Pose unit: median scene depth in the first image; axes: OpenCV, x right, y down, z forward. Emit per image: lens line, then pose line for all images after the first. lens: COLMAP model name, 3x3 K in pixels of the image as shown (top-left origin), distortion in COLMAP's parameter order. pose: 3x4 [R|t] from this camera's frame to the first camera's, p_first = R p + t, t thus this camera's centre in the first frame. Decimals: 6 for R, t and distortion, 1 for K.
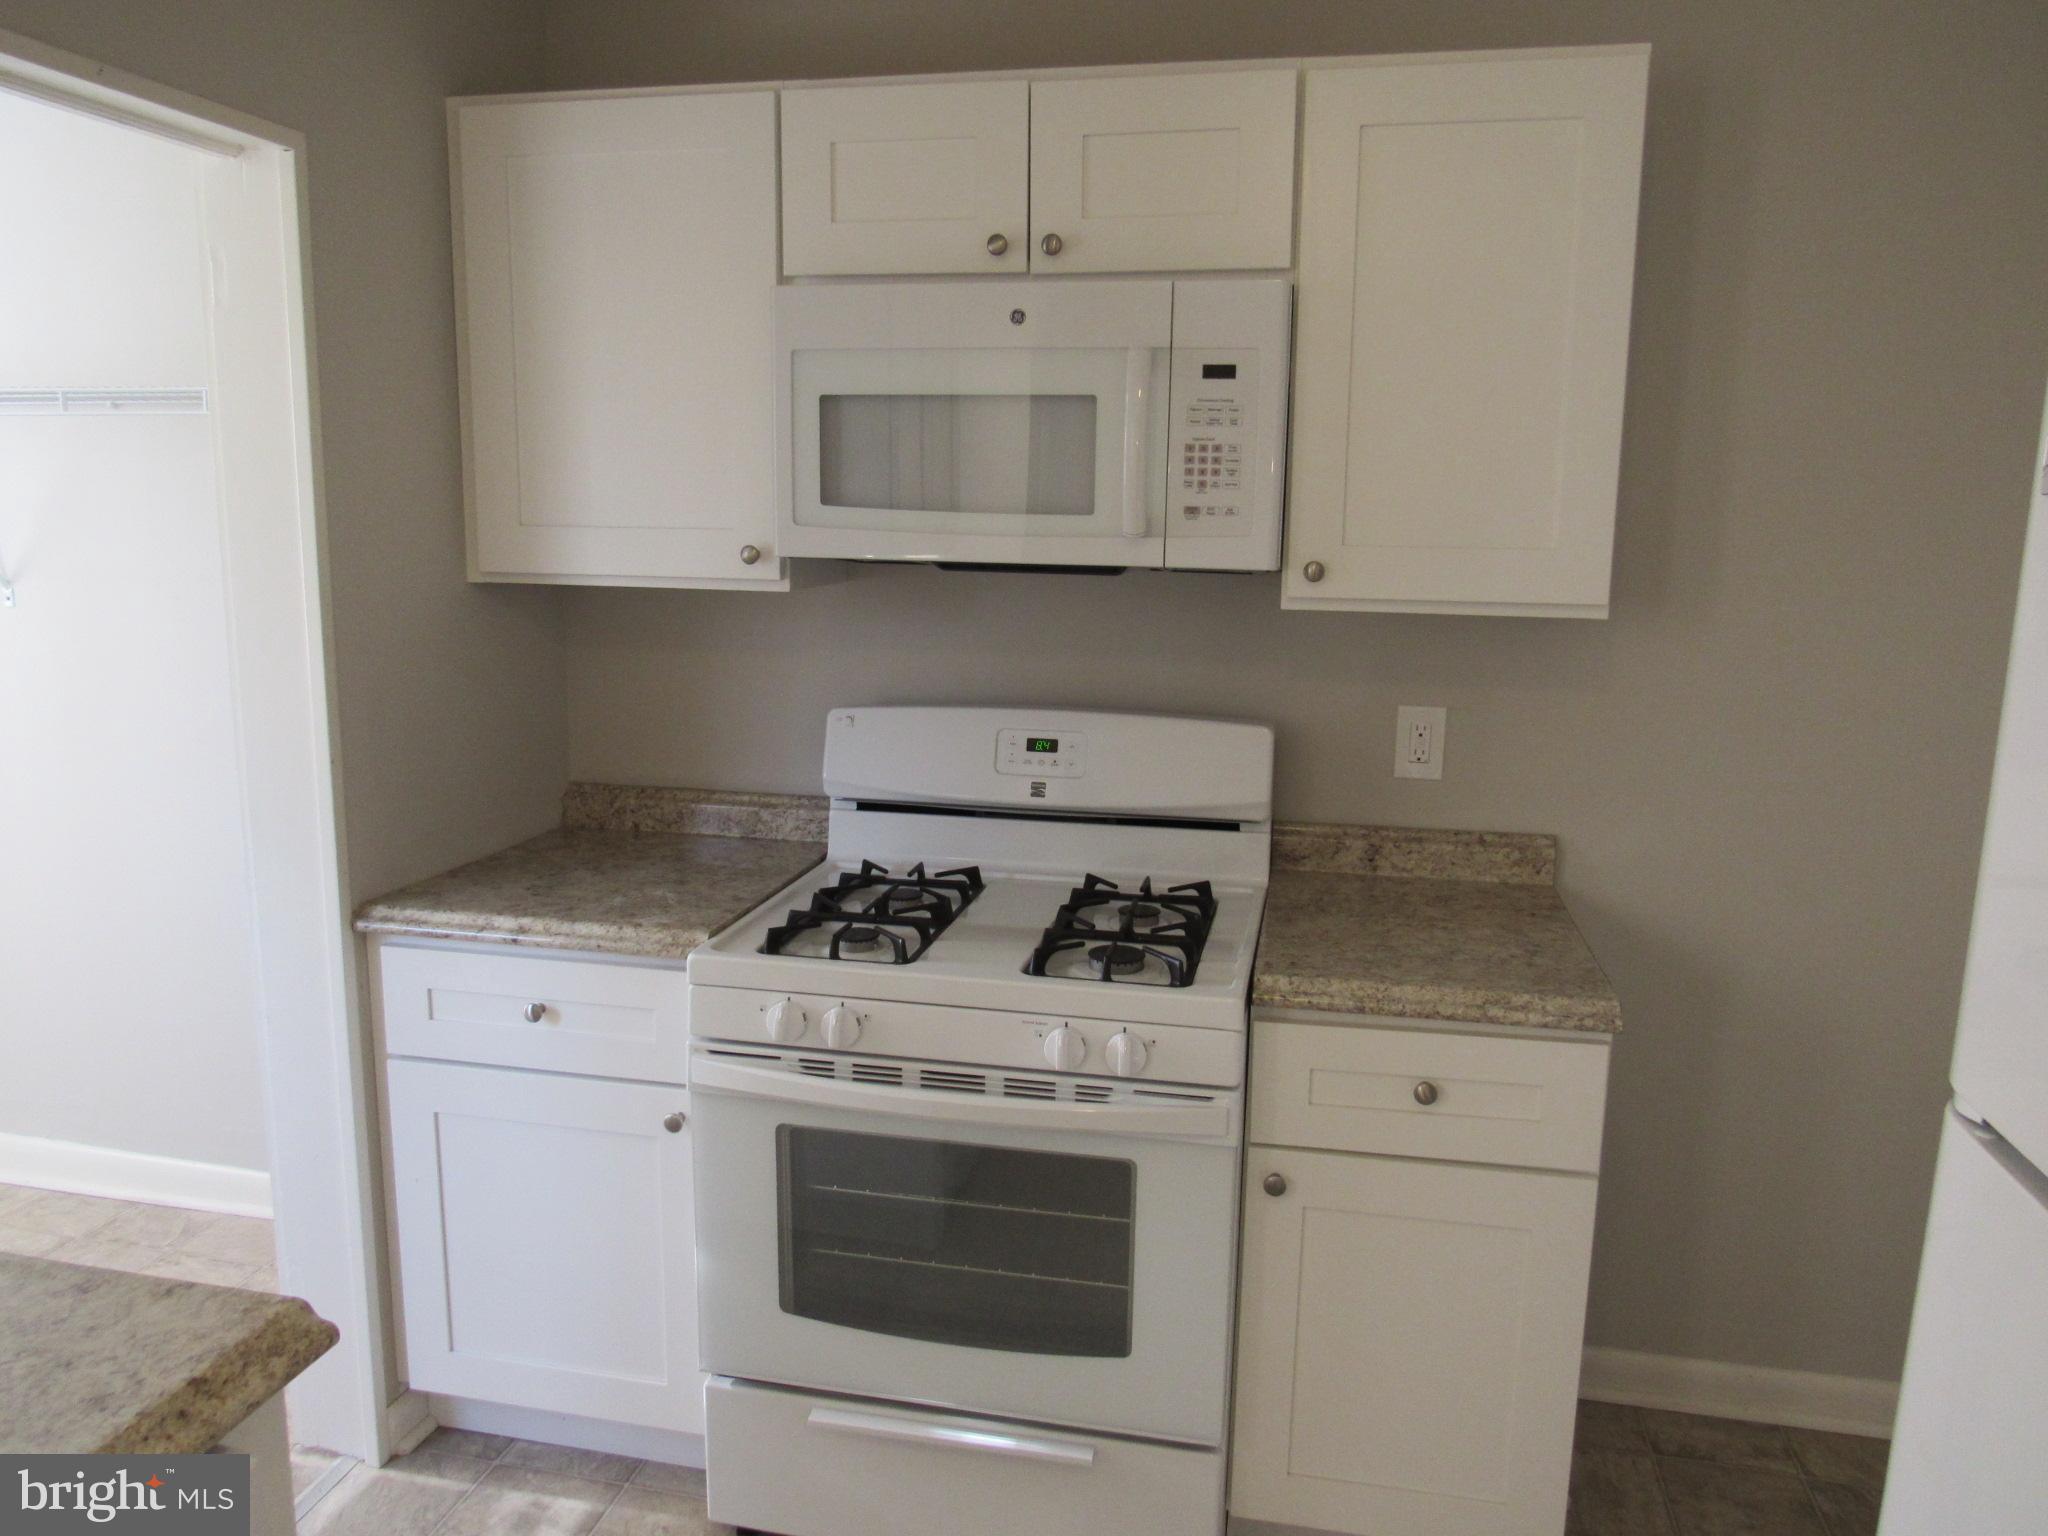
lens RADIAL K [[1470.3, 0, 1030.9], [0, 1470.3, 762.9], [0, 0, 1]] dist [-0.010533, -0.000503]
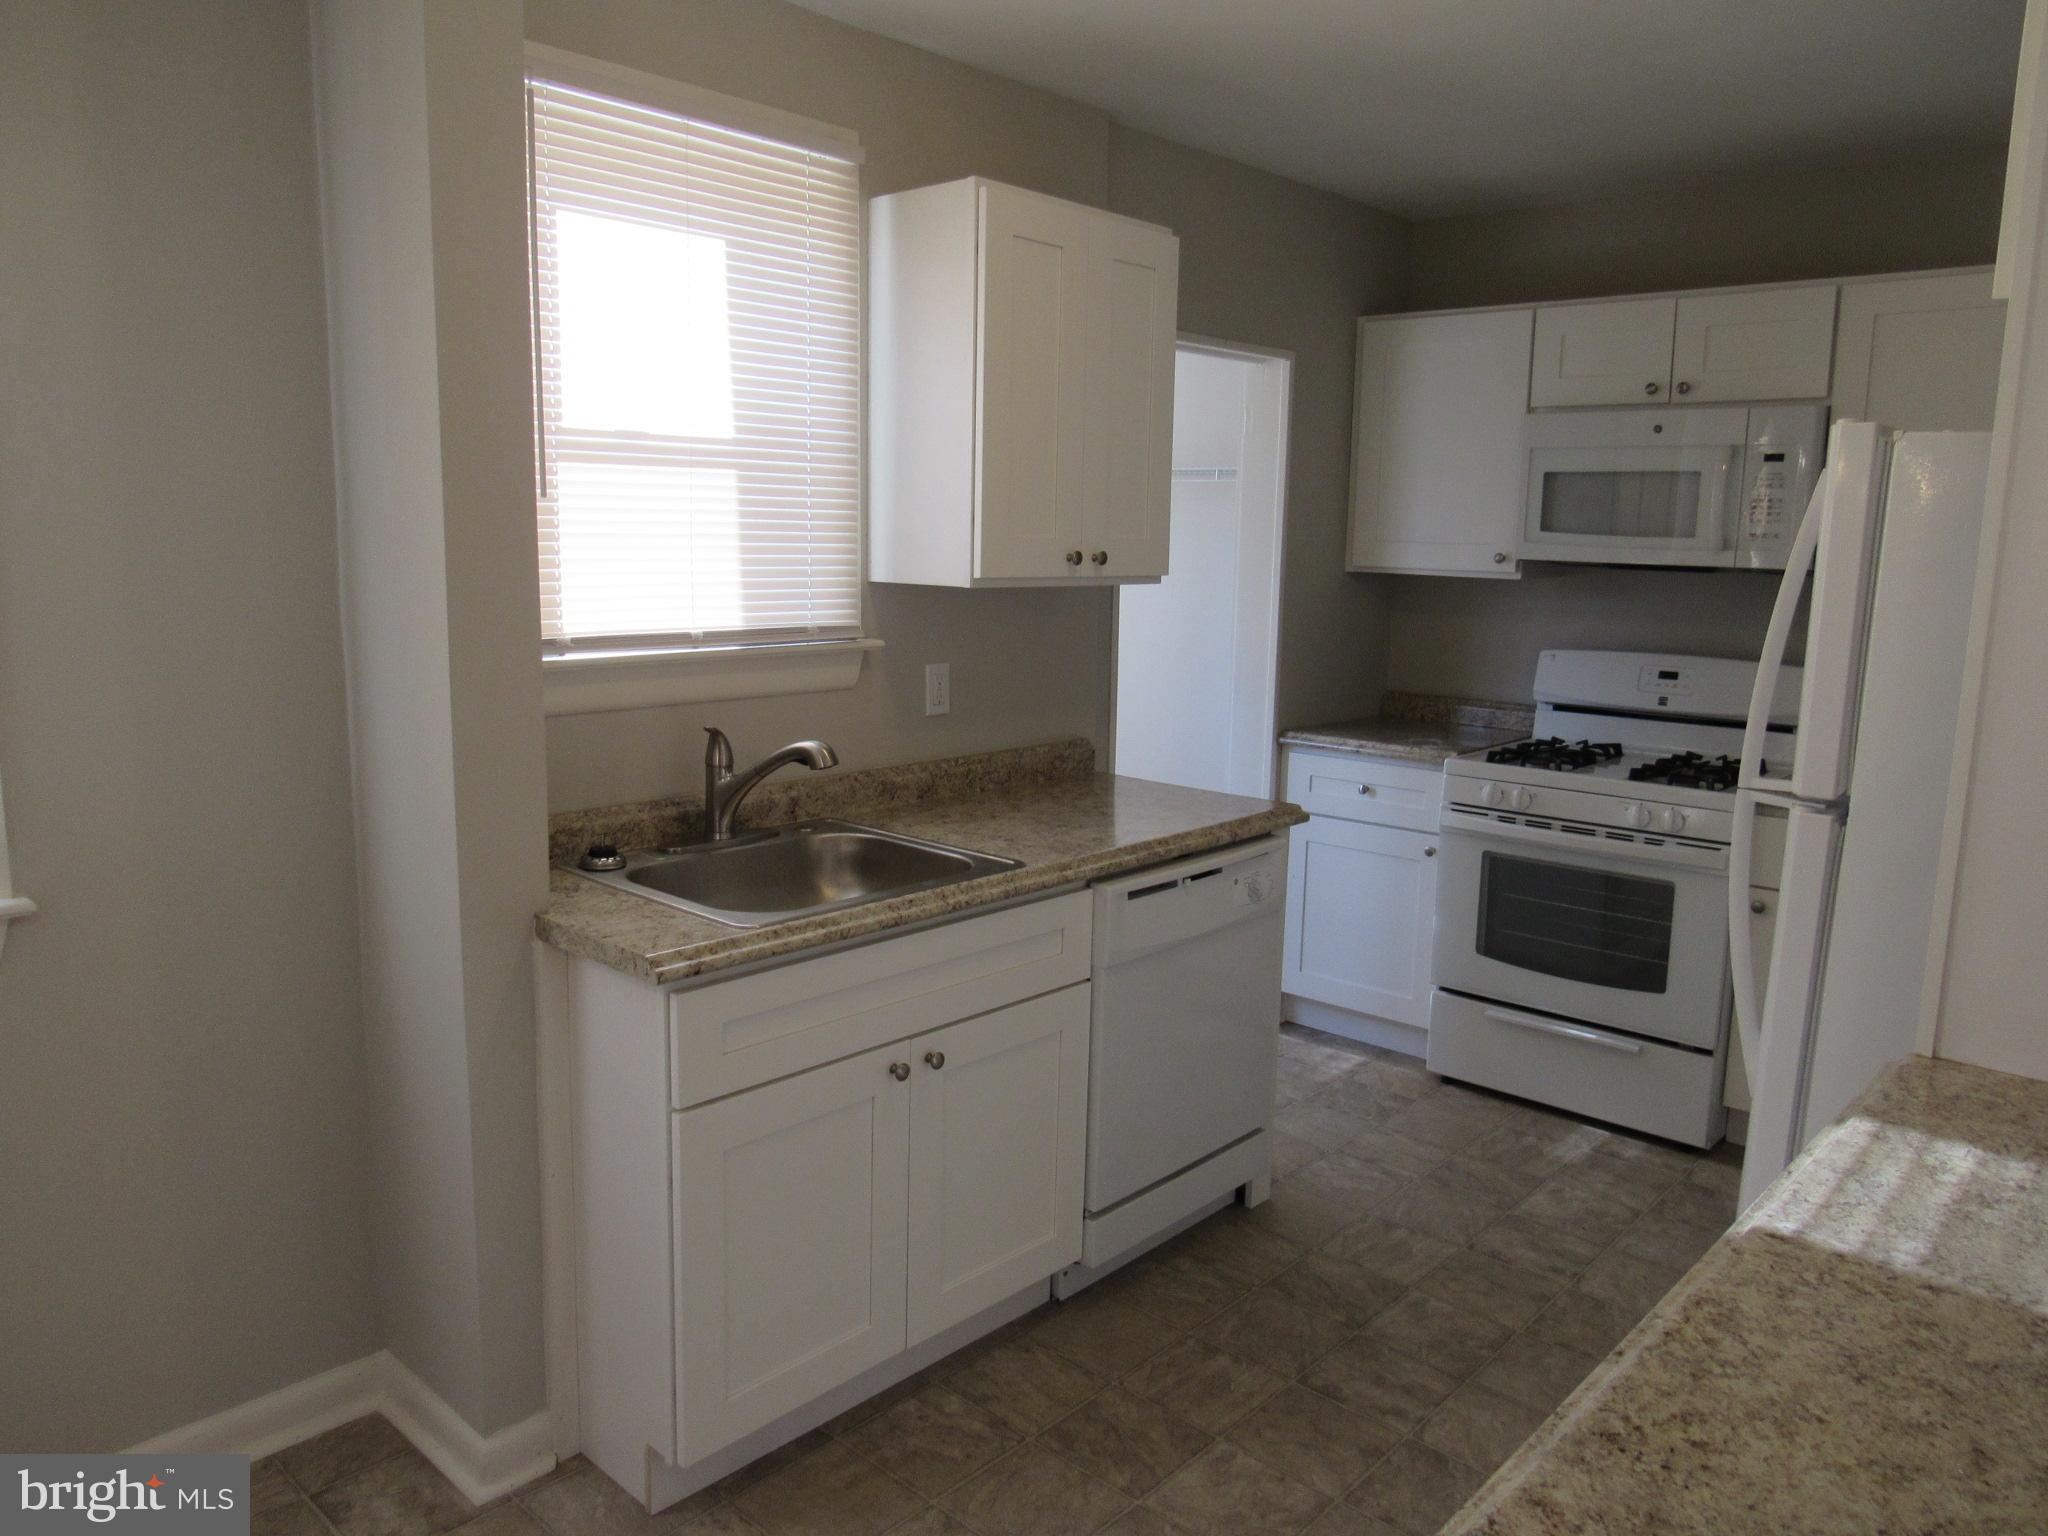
lens RADIAL K [[1465.5, 0, 1014.6], [0, 1465.5, 760.0], [0, 0, 1]] dist [-0.047471, 0.038978]
pose [[0.858997, 0.081476, -0.505456, 0.242403], [-0.092232, 0.995730, 0.003762, 0.167236], [0.503605, 0.043388, 0.862844, -0.912205]]
